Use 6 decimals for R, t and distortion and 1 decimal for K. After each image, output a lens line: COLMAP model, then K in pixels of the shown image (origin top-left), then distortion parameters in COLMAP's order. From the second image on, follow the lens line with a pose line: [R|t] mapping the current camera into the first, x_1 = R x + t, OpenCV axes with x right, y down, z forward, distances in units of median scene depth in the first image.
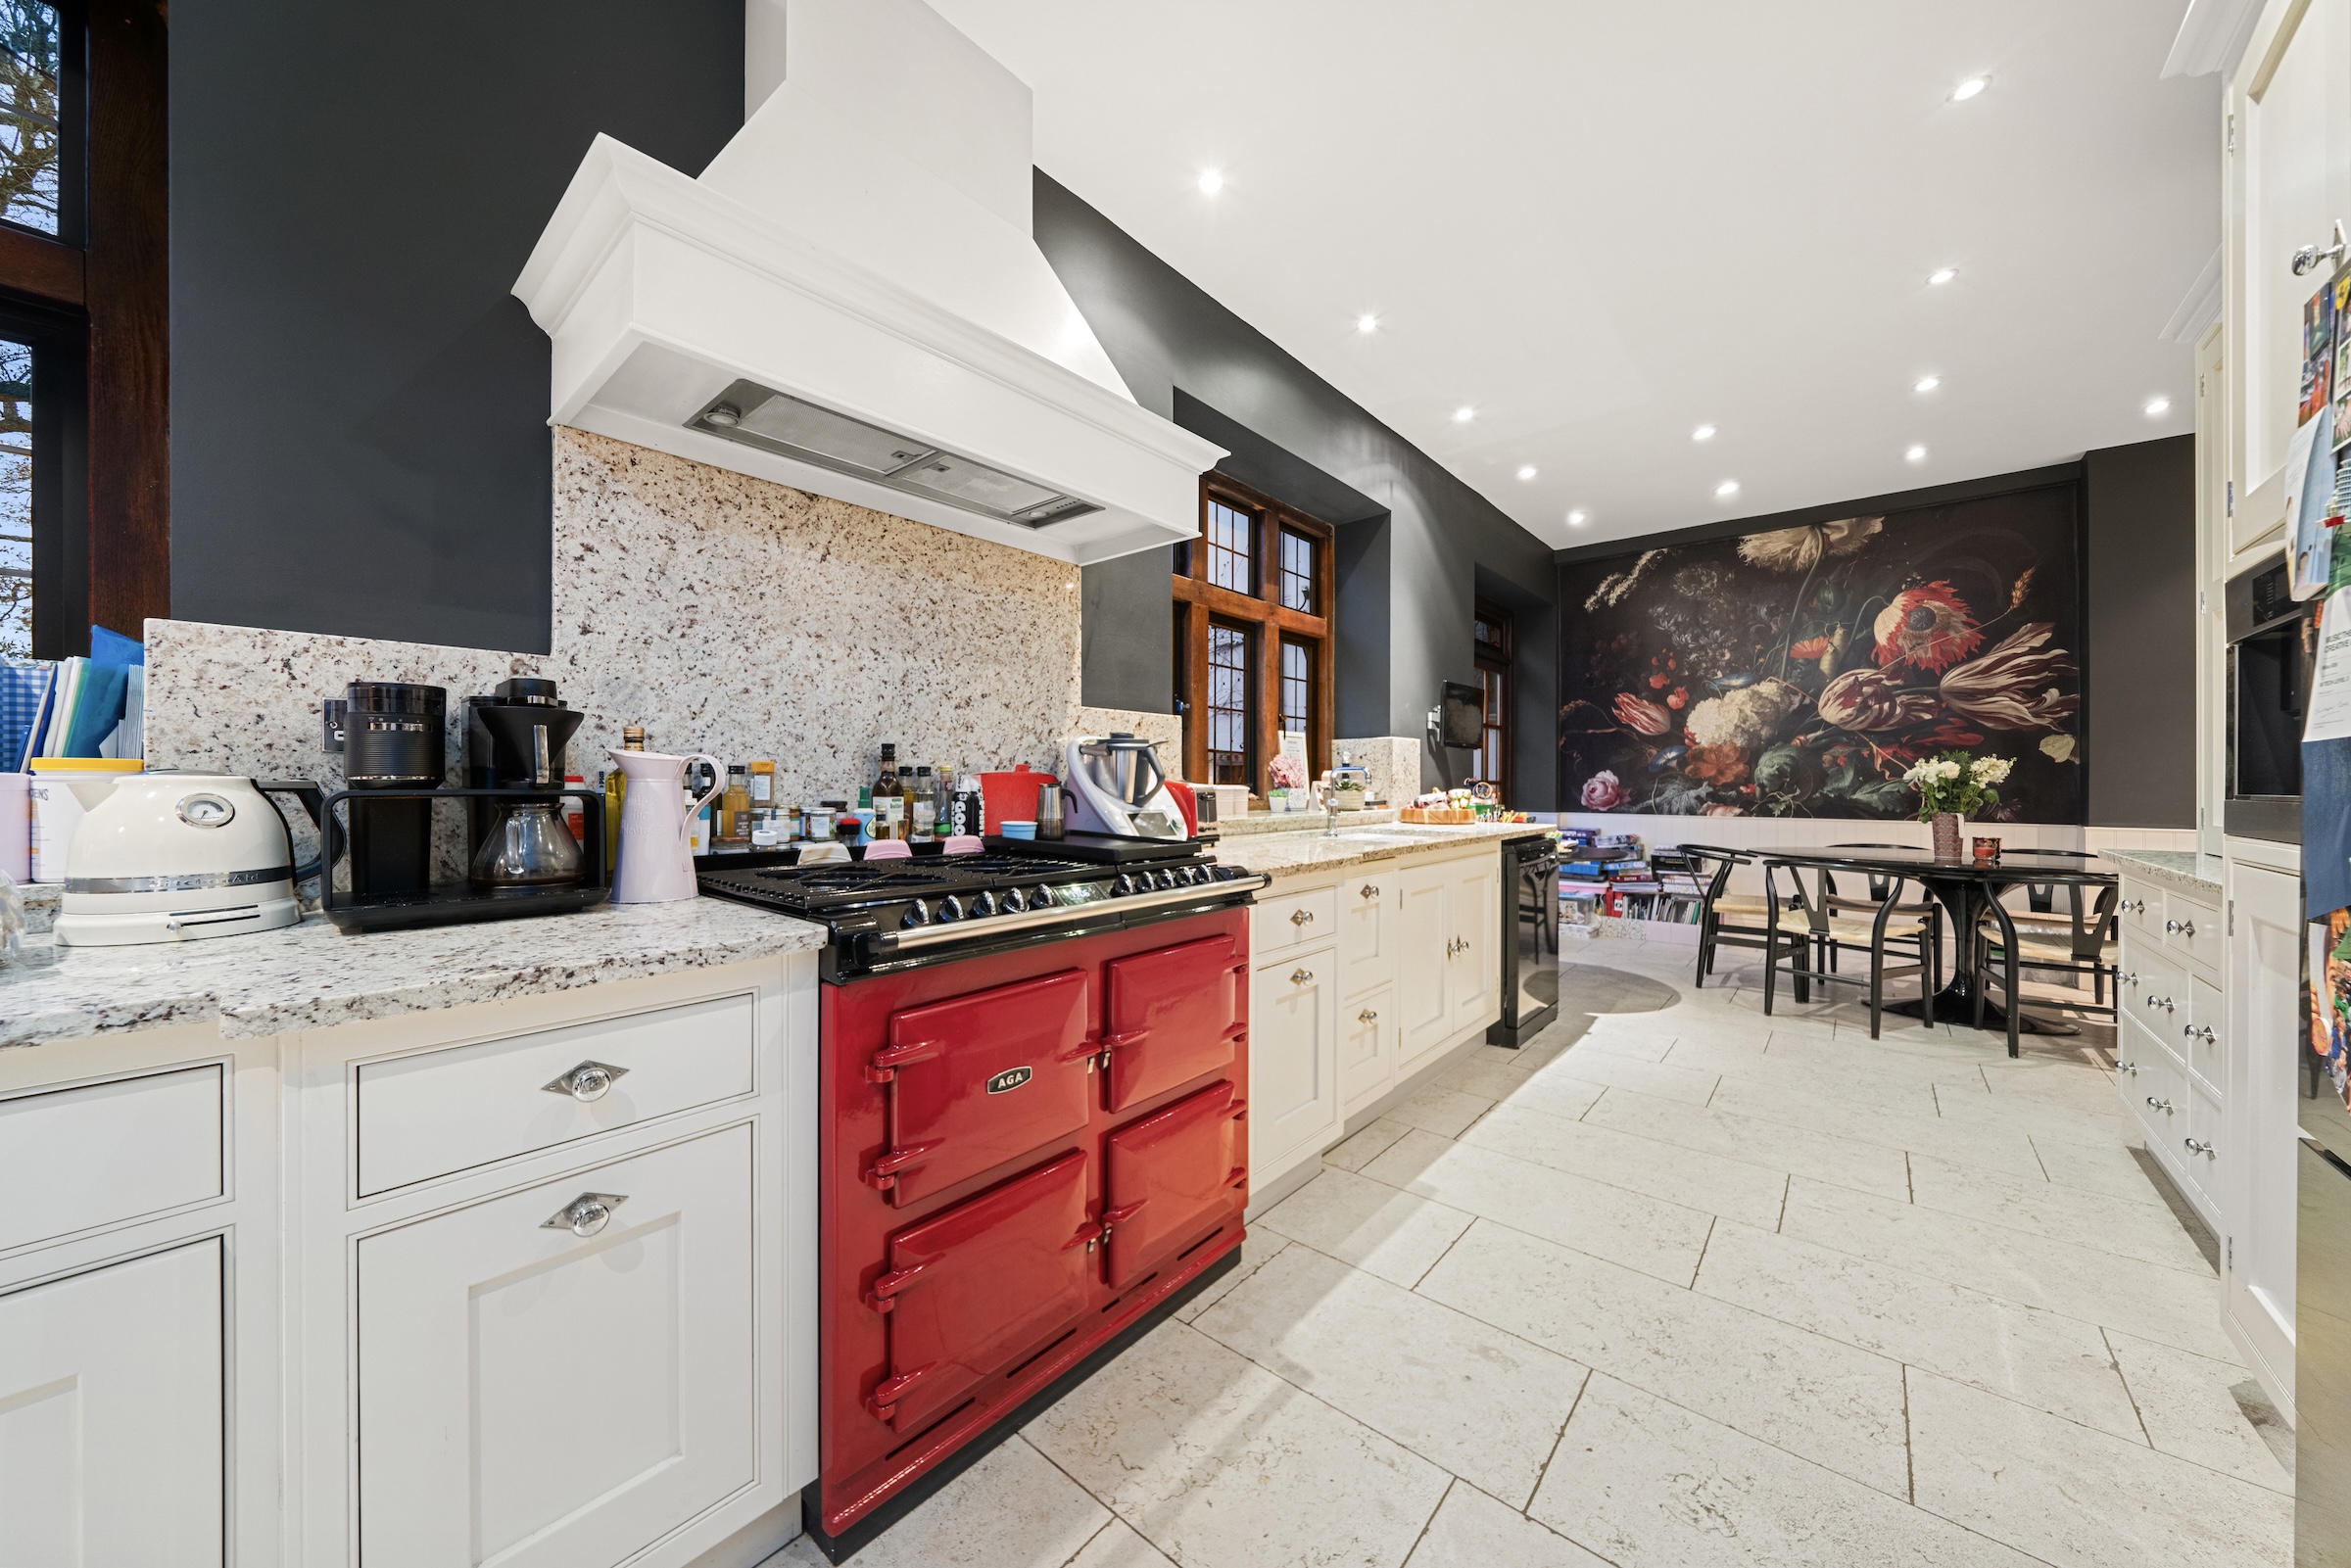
lens RADIAL K [[800.0, 0, 1170.3], [0, 800.0, 783.1], [0, 0, 1]] dist [-0.002601, -0.000154]
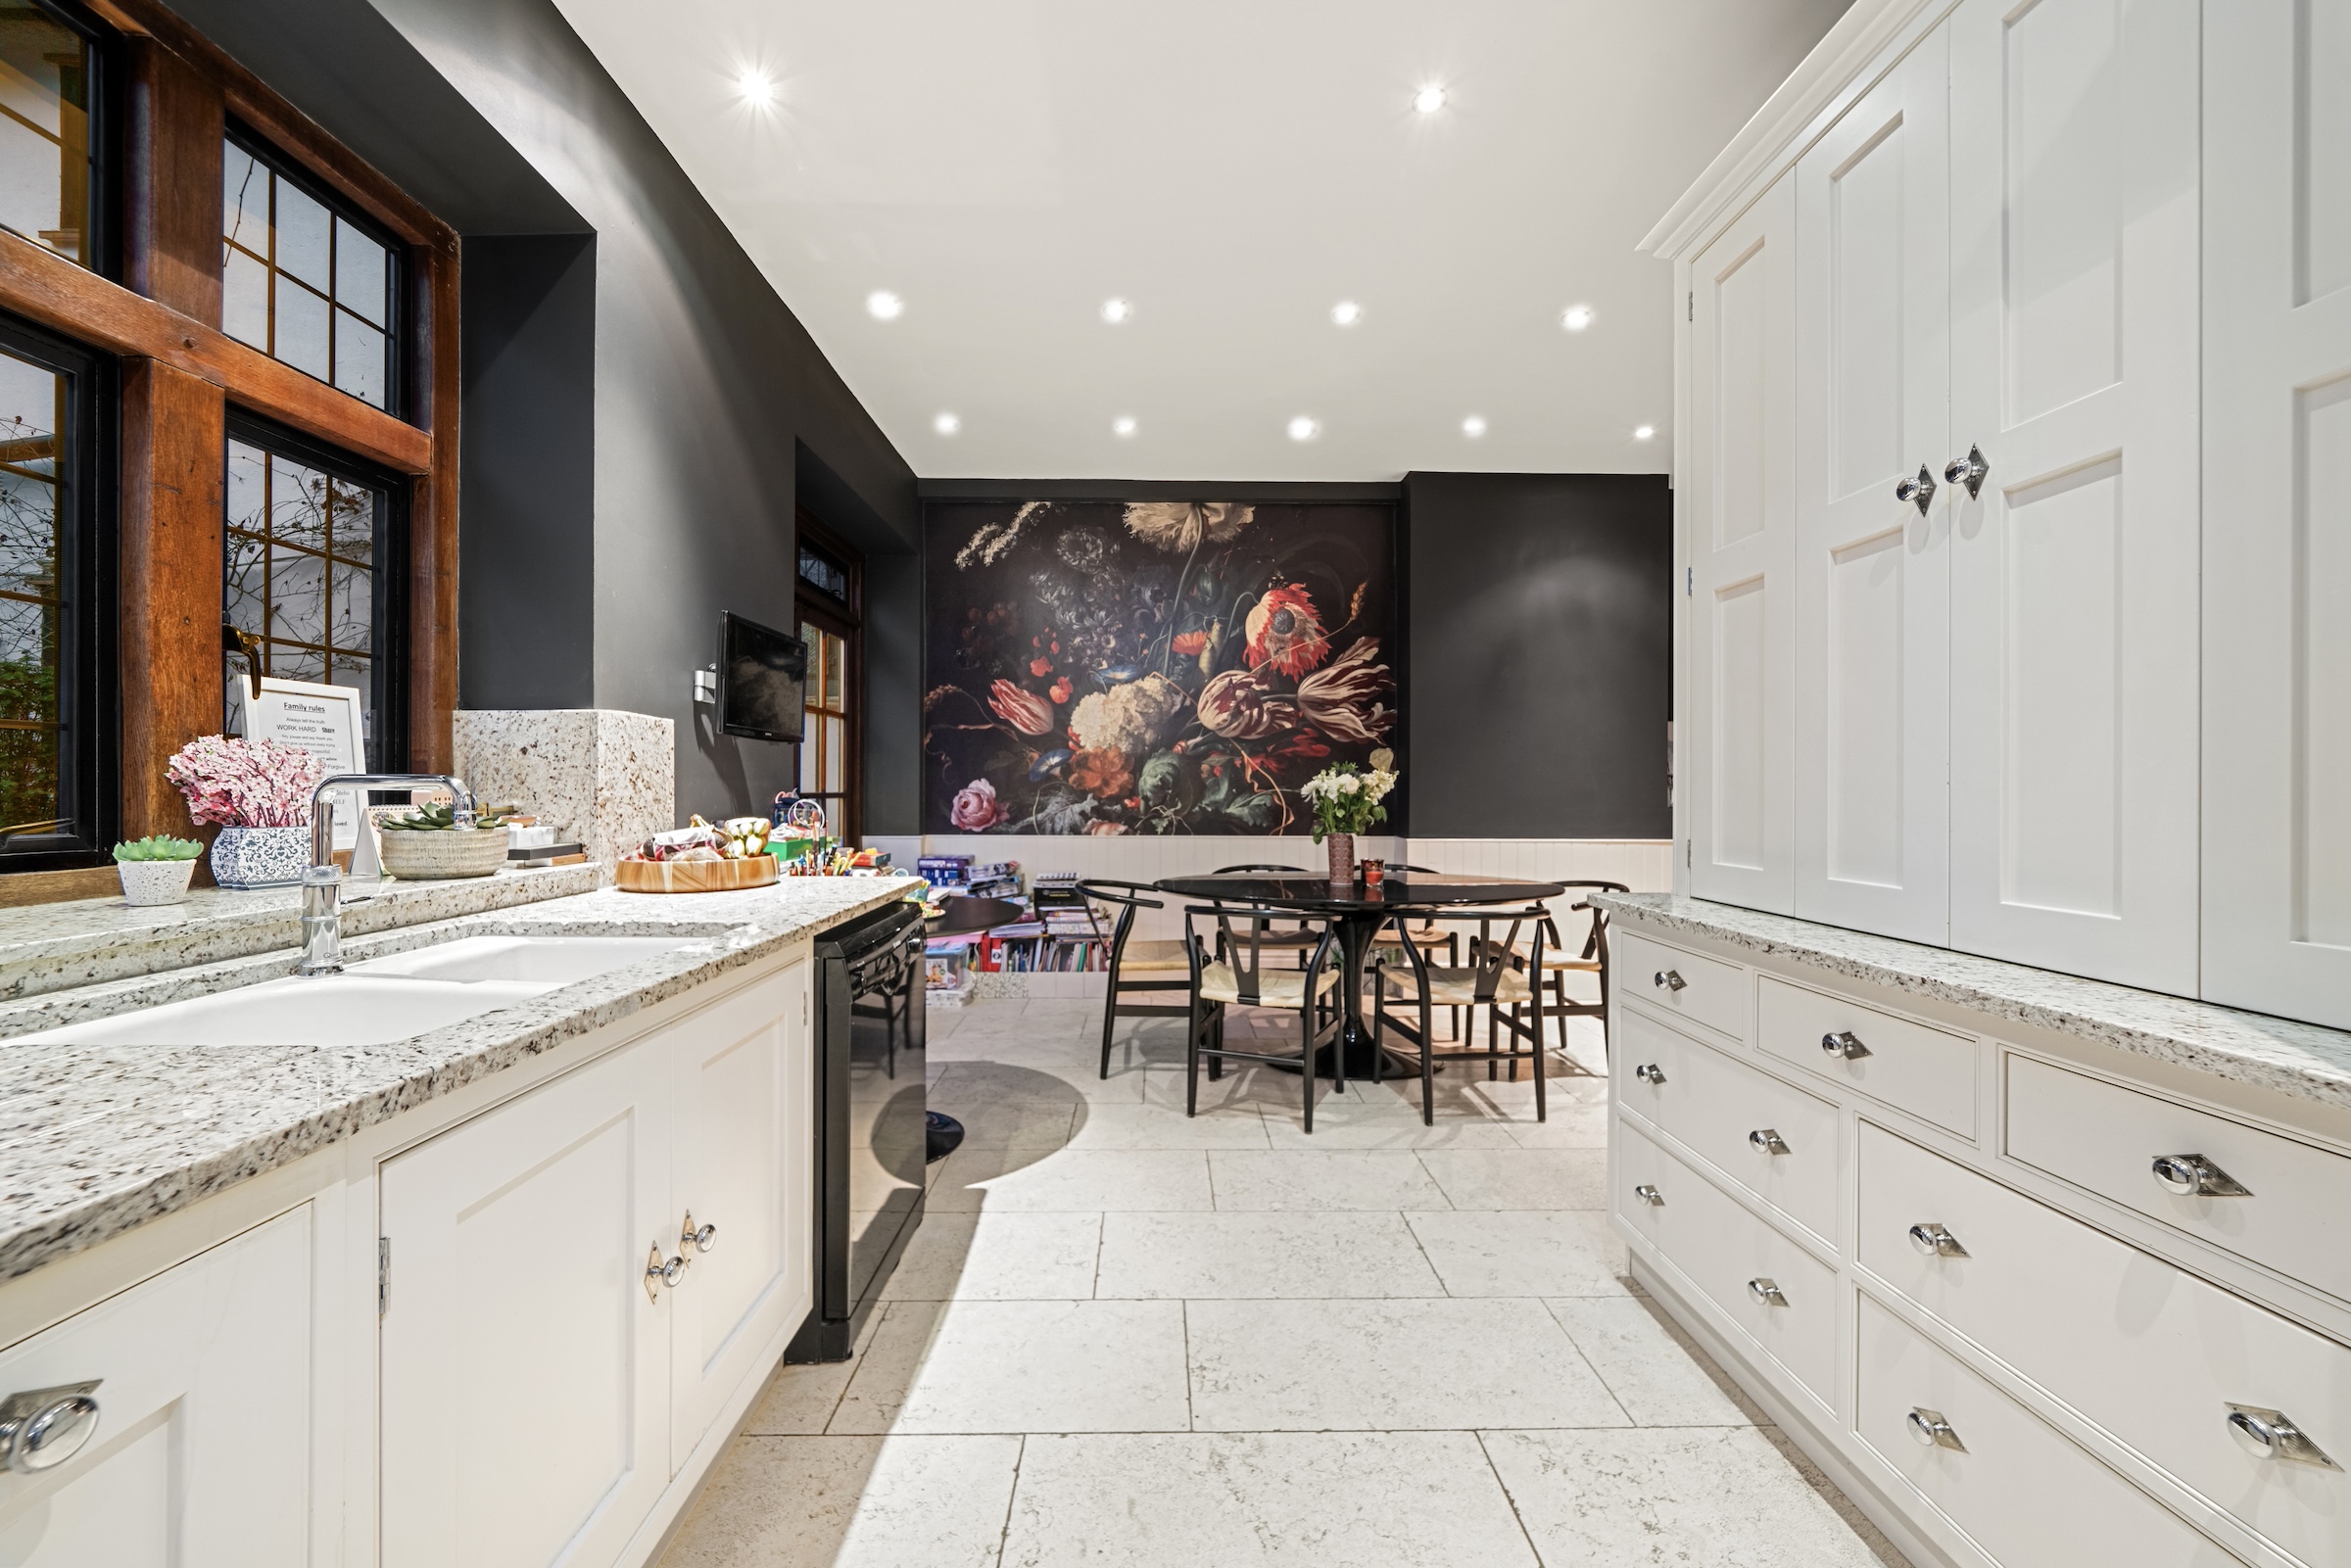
lens RADIAL K [[855.5, 0, 1168.4], [0, 855.5, 784.8], [0, 0, 1]] dist [-0.003157, 0.000017]
pose [[0.742176, 0.001930, 0.670202, 0.160478], [-0.000047, 0.999996, -0.002828, -0.009867], [-0.670205, 0.002067, 0.742174, 0.337256]]
